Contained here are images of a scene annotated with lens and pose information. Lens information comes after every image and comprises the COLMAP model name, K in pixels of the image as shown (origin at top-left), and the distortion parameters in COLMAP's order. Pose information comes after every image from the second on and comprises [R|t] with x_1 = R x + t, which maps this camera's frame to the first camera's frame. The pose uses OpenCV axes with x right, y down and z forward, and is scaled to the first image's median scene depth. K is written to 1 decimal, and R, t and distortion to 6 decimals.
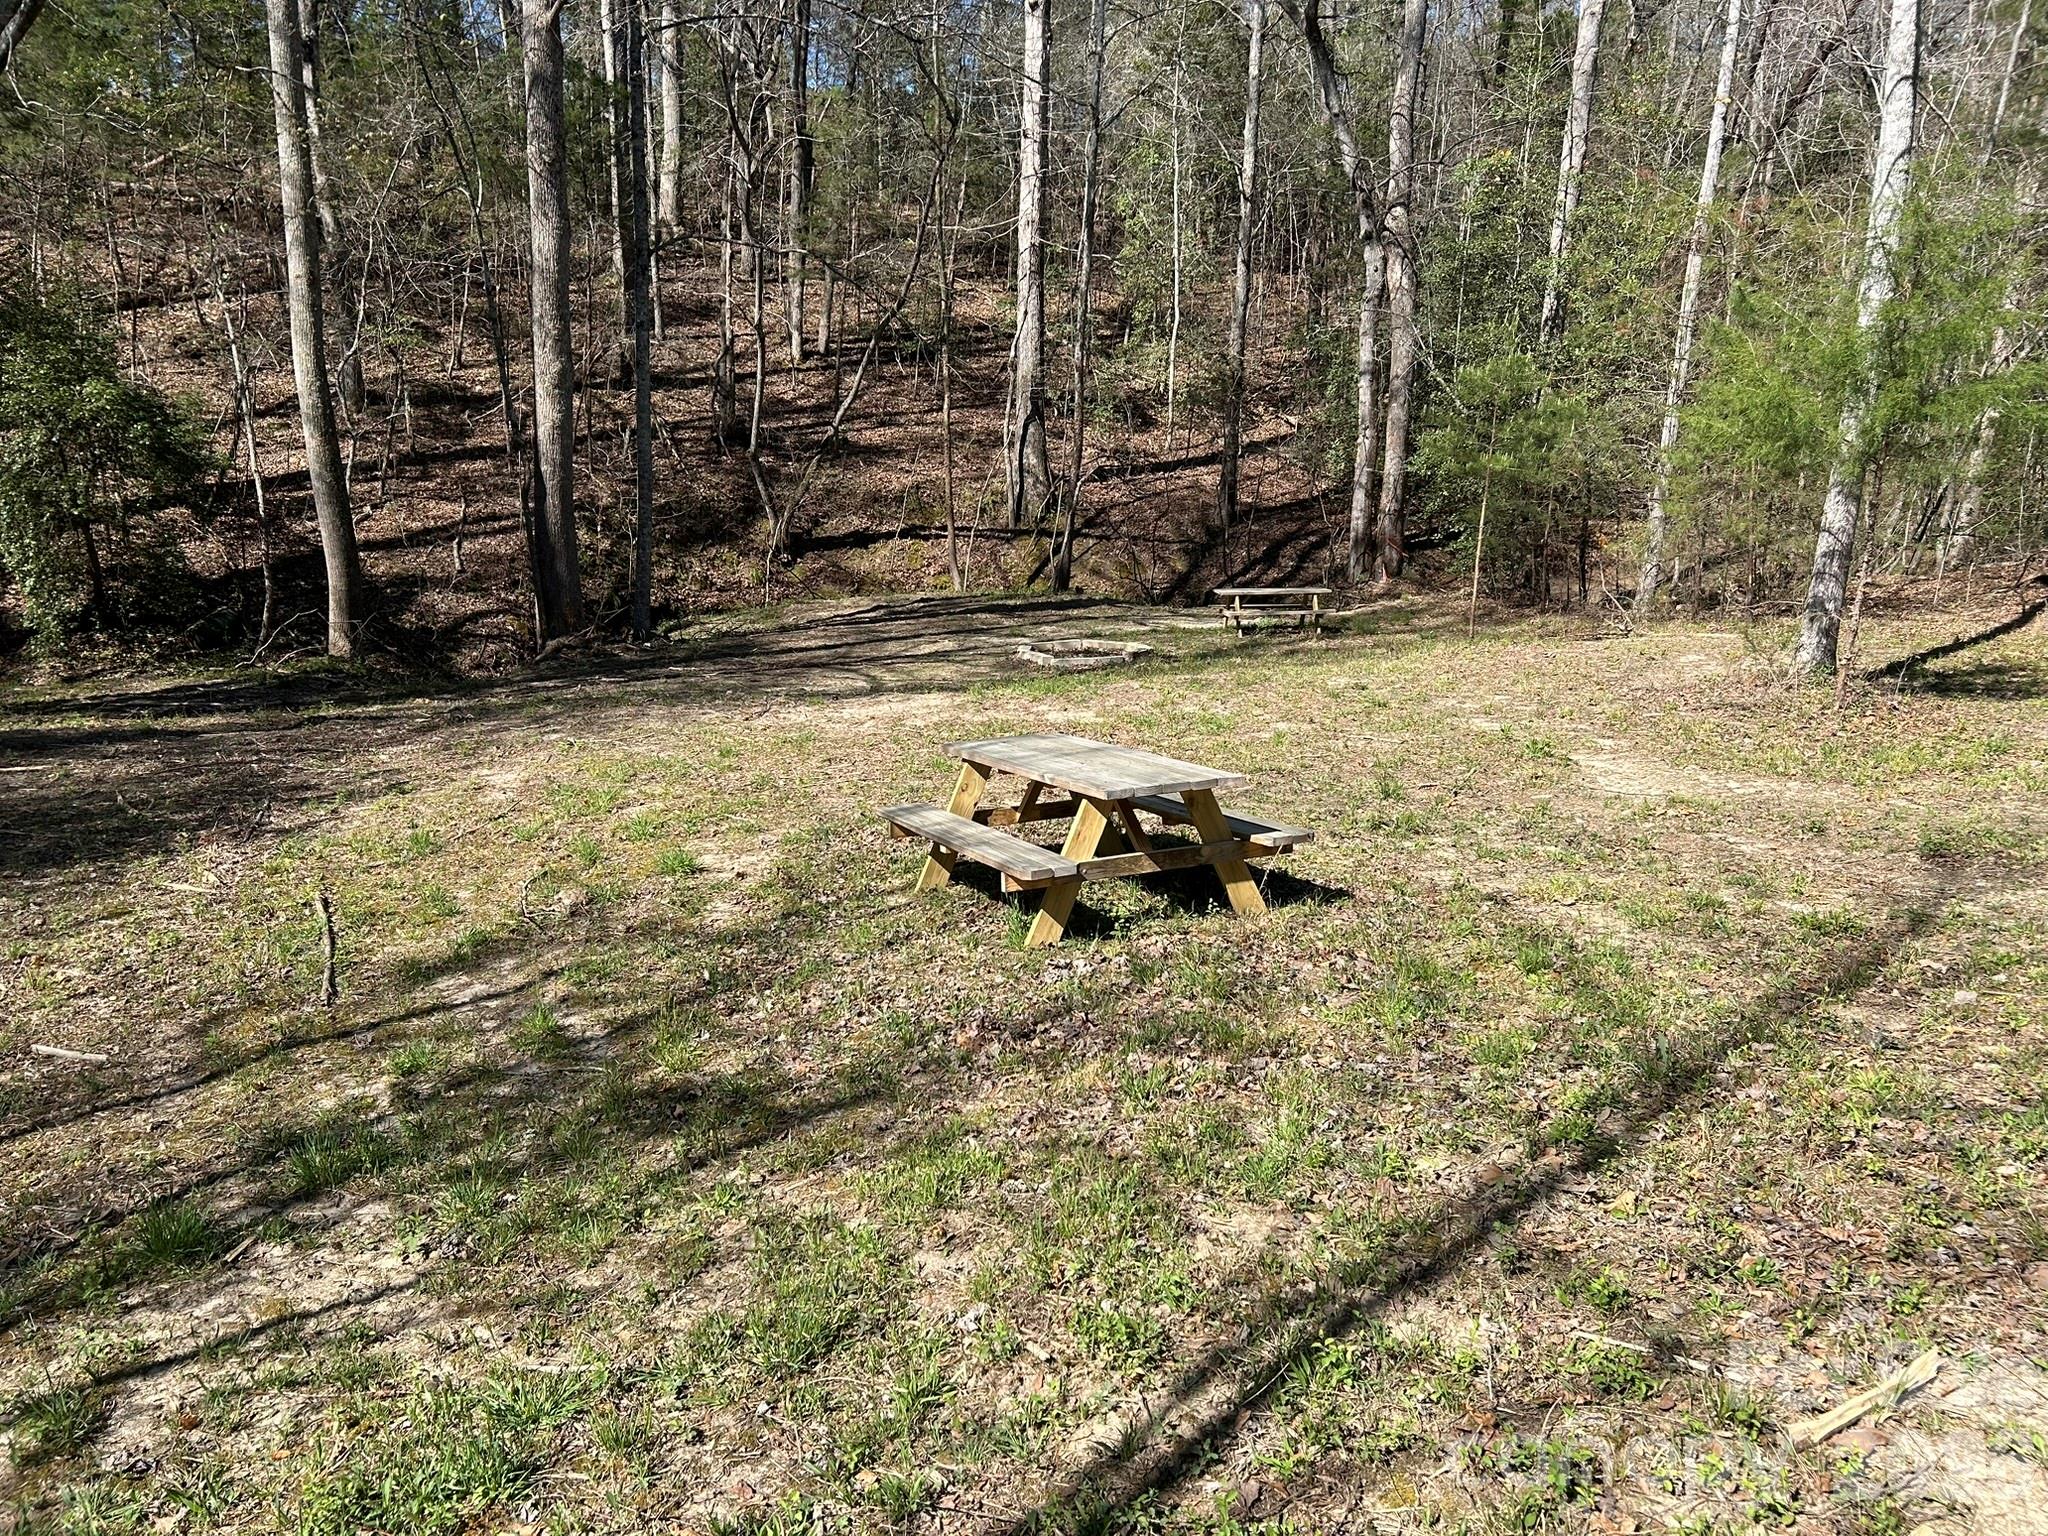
lens RADIAL K [[1548.3, 0, 1024.0], [0, 1548.3, 768.0], [0, 0, 1]] dist [0.195096, -0.001500]
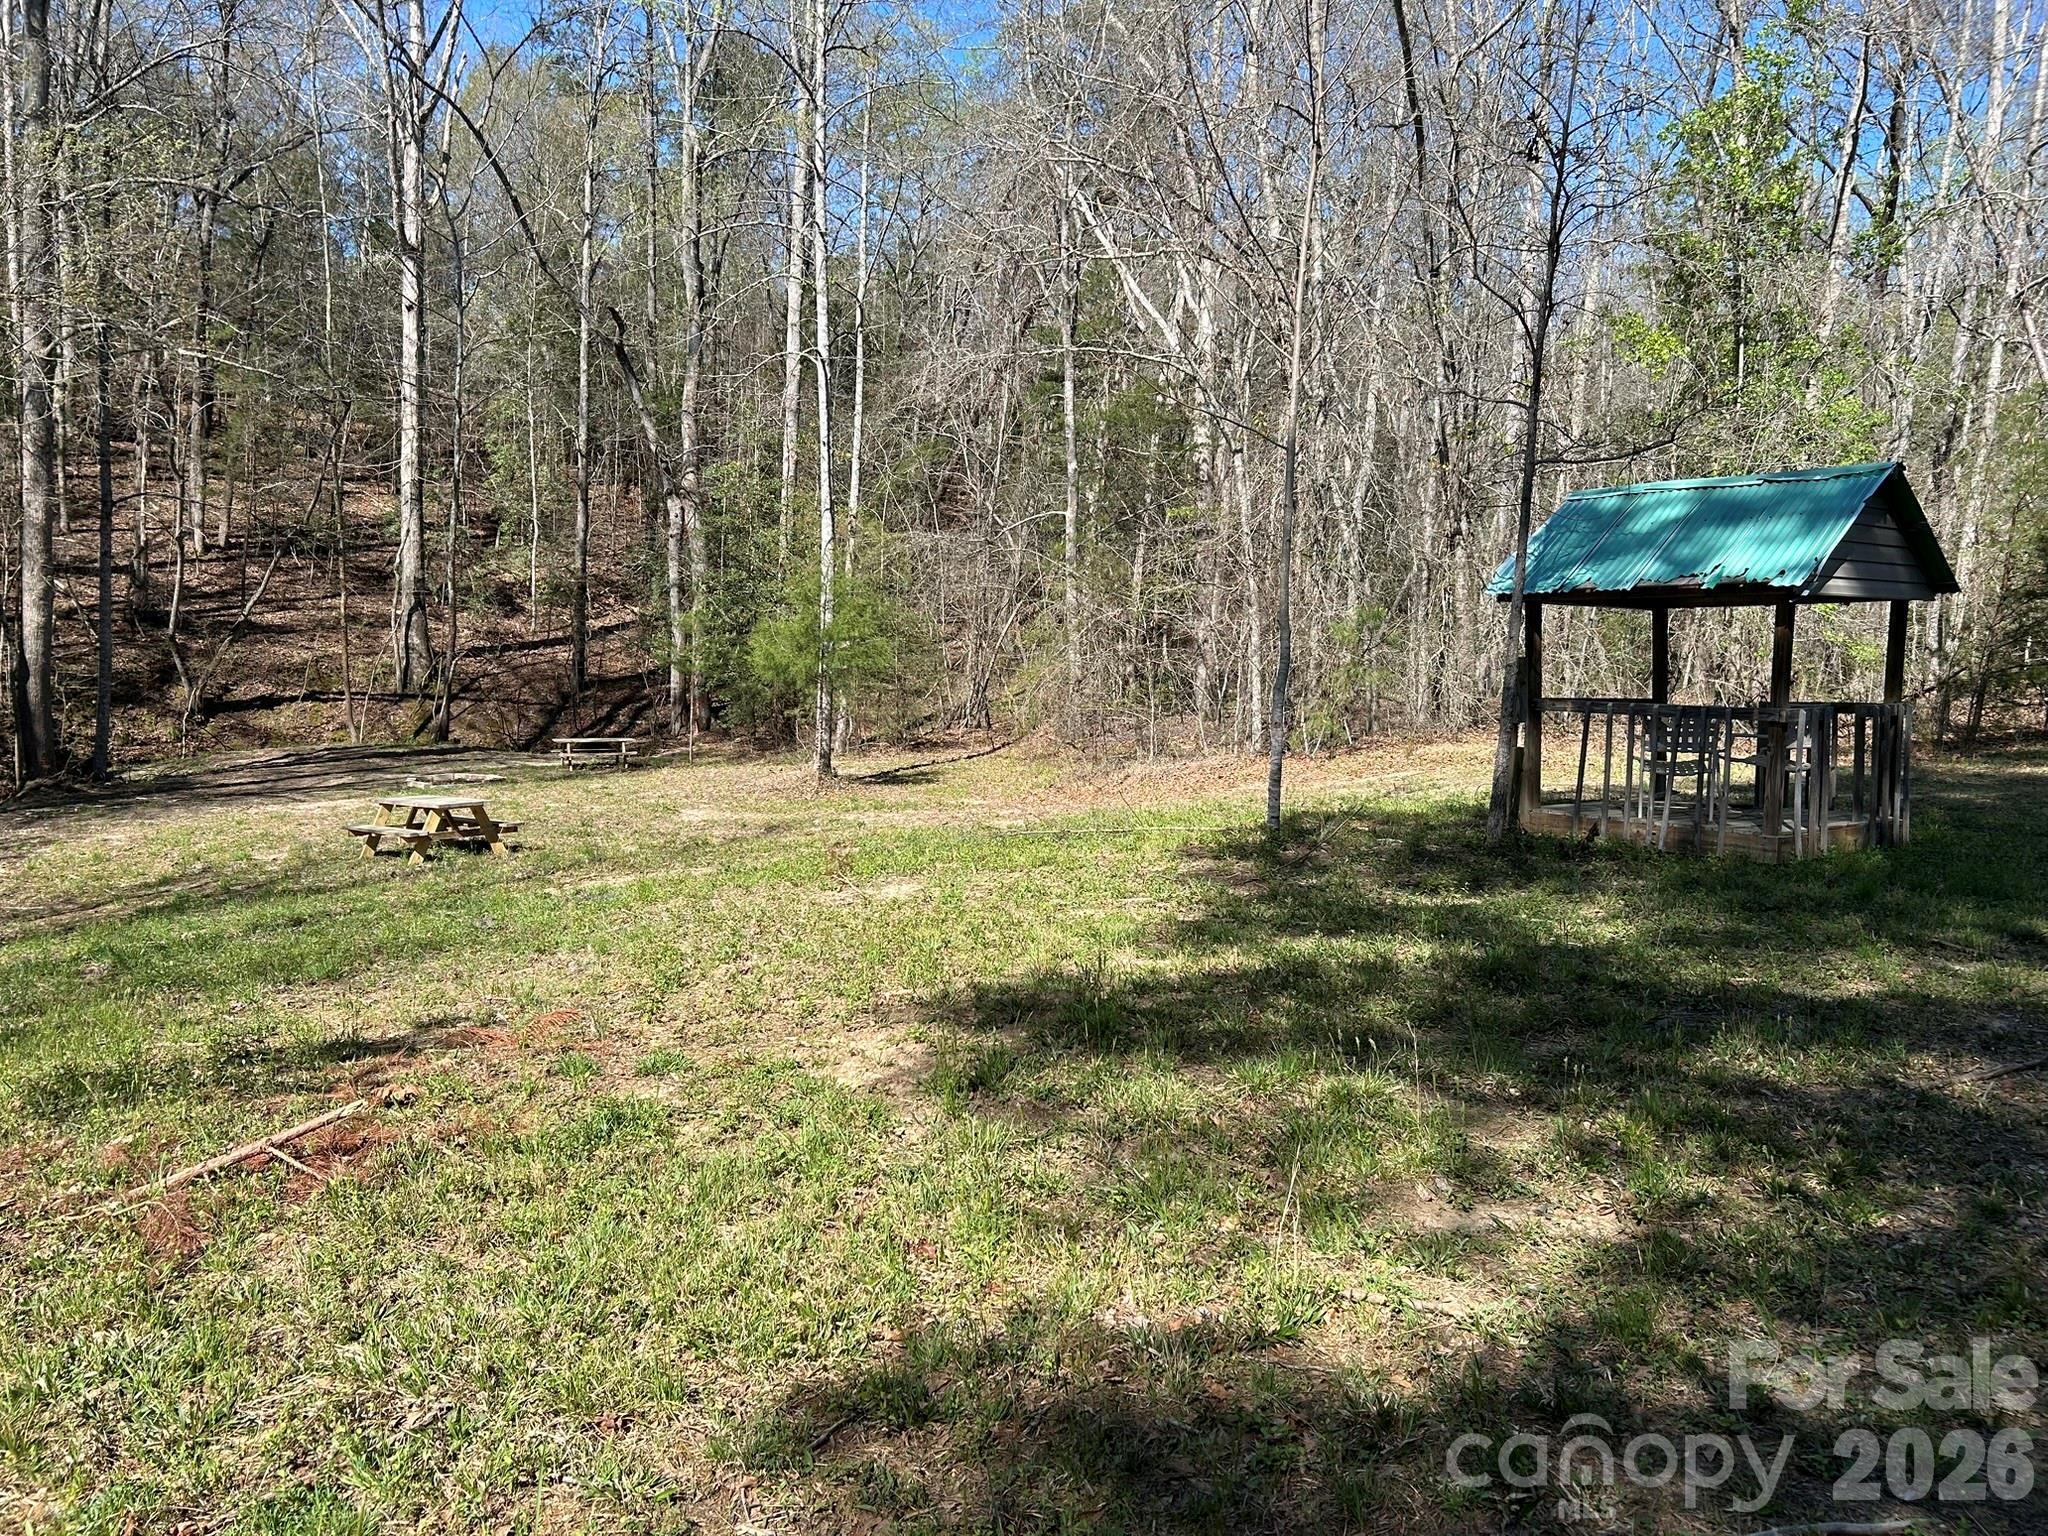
lens RADIAL K [[1547.0, 0, 1024.2], [0, 1547.0, 779.3], [0, 0, 1]] dist [0.007524, -0.001871]
pose [[0.930568, -0.019515, 0.365599, 0.002880], [0.052934, 0.995258, -0.081609, 0.044437], [-0.362273, 0.095296, 0.927188, -0.340131]]
